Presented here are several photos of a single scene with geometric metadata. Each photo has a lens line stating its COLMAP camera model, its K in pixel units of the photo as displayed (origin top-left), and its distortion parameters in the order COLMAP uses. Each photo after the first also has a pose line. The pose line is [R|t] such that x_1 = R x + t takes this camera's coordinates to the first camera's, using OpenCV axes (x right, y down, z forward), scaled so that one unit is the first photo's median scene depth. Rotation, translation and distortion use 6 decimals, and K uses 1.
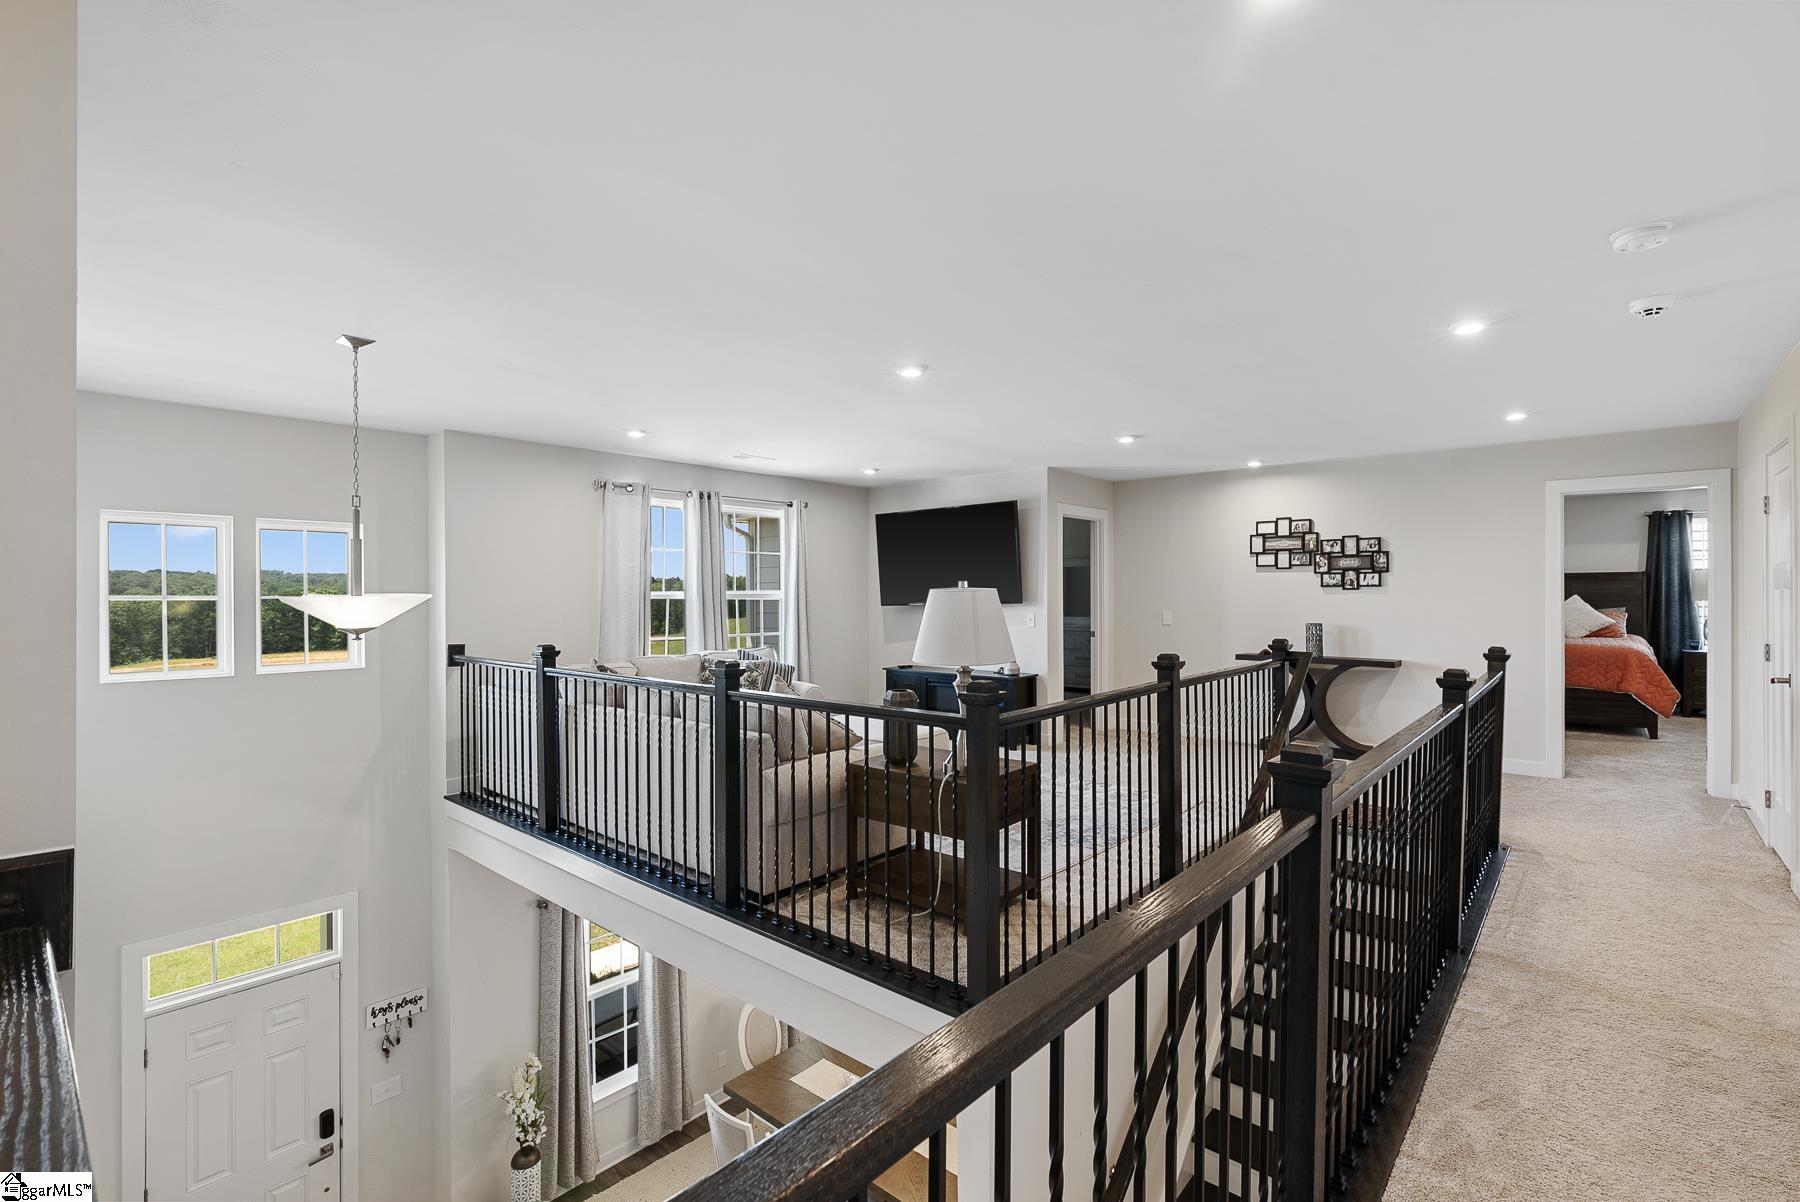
lens RADIAL K [[825.9, 0, 896.5], [0, 825.9, 589.0], [0, 0, 1]] dist [-0.011144, 0.003202]
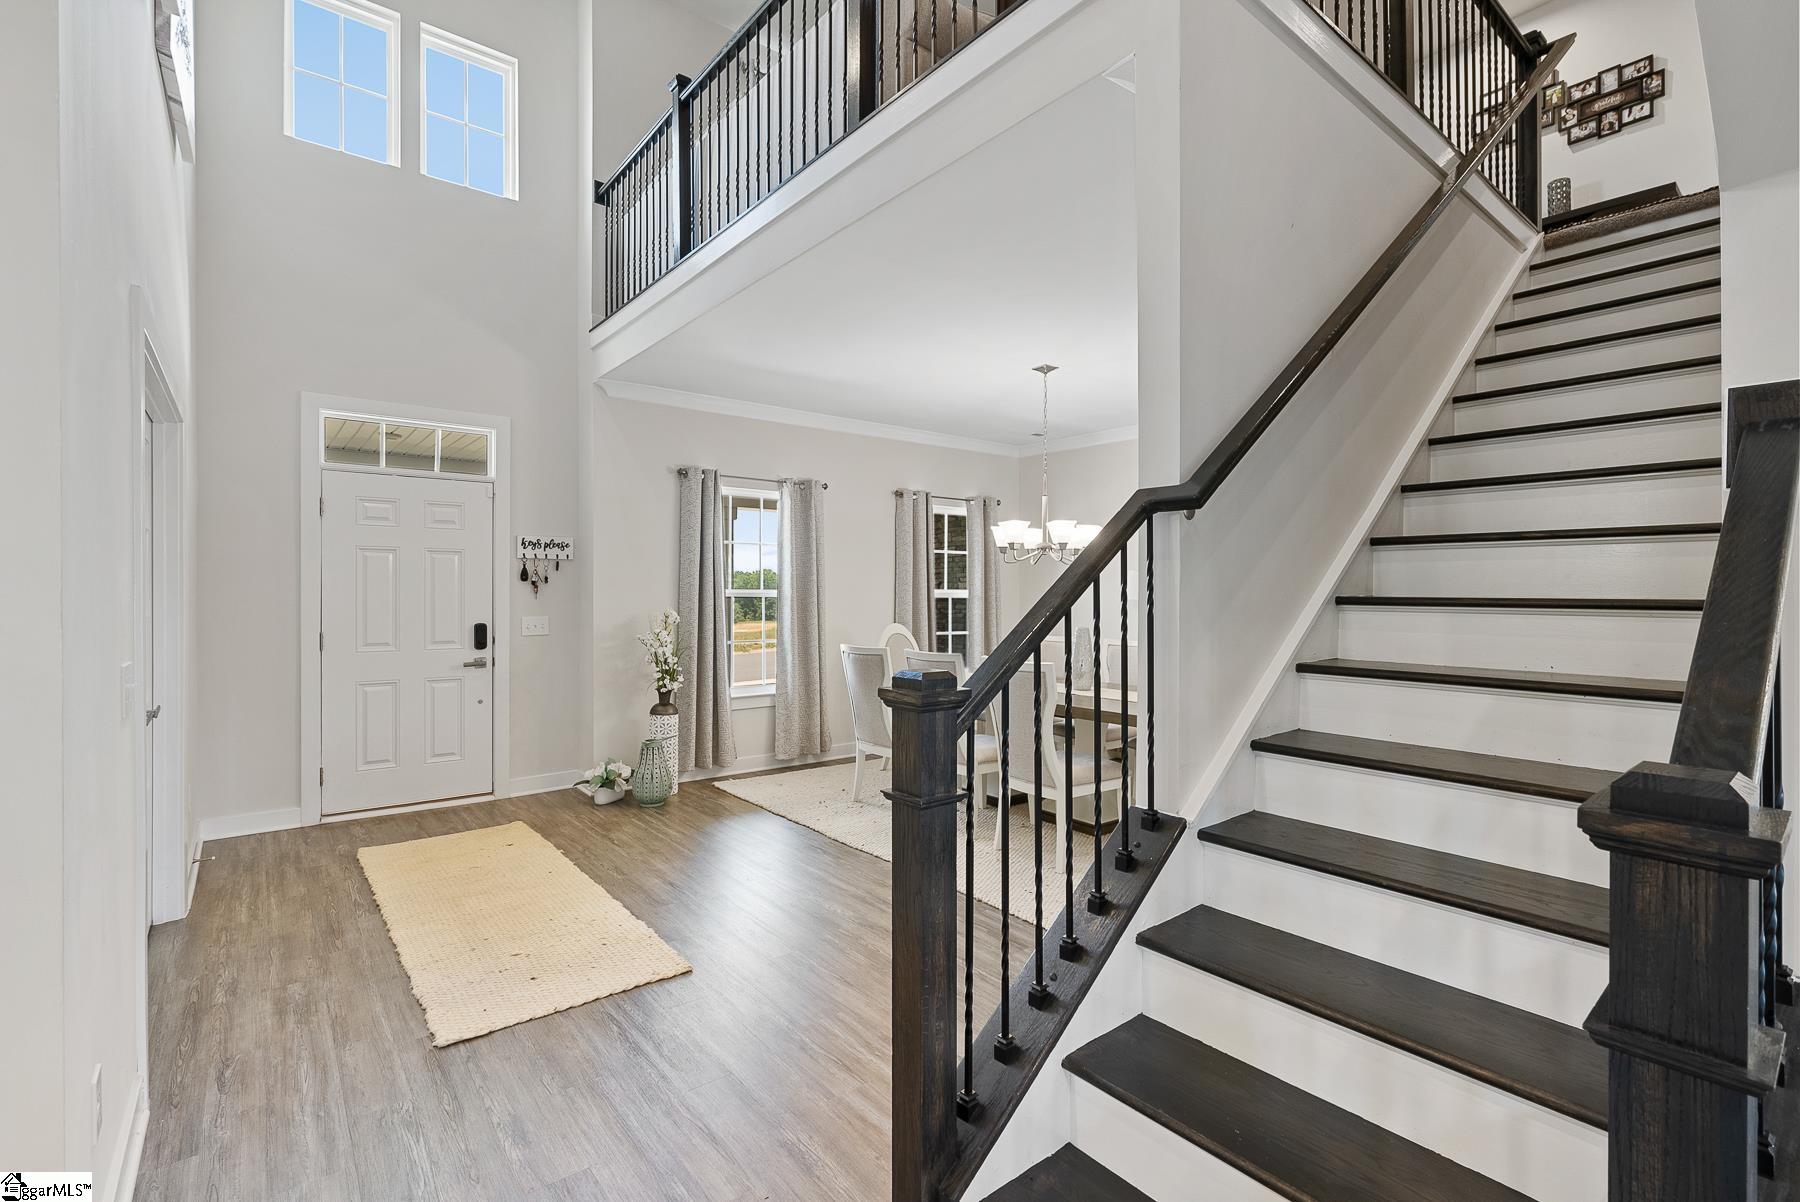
lens RADIAL K [[825.9, 0, 898.3], [0, 825.9, 590.3], [0, 0, 1]] dist [-0.011144, 0.003202]
pose [[0.982484, 0.002285, -0.186335, 0.009465], [-0.002393, 0.999997, -0.000352, 0.547630], [0.186333, 0.000792, 0.982486, 0.078774]]
